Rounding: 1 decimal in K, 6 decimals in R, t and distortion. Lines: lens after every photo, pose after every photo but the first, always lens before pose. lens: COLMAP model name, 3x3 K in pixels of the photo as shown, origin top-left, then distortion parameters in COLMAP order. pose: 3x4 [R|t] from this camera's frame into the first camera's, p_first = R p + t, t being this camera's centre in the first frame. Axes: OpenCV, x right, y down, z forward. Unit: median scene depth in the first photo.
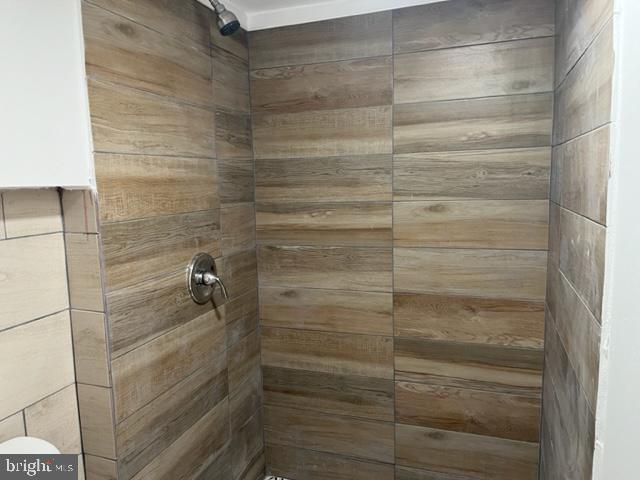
lens RADIAL K [[482.7, 0, 316.8], [0, 482.7, 241.2], [0, 0, 1]] dist [0.020770, -0.050923]
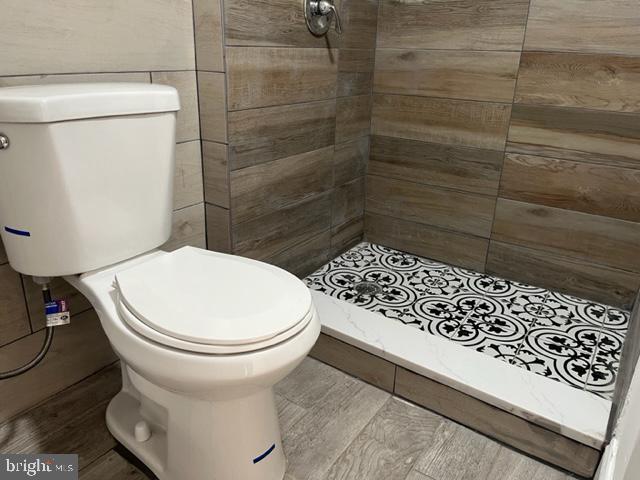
lens RADIAL K [[482.7, 0, 314.2], [0, 482.7, 242.4], [0, 0, 1]] dist [0.020770, -0.050923]
pose [[0.959480, 0.148952, -0.239190, 0.055732], [-0.081897, 0.959631, 0.269076, 0.240482], [0.269613, -0.238584, 0.932945, -0.033093]]
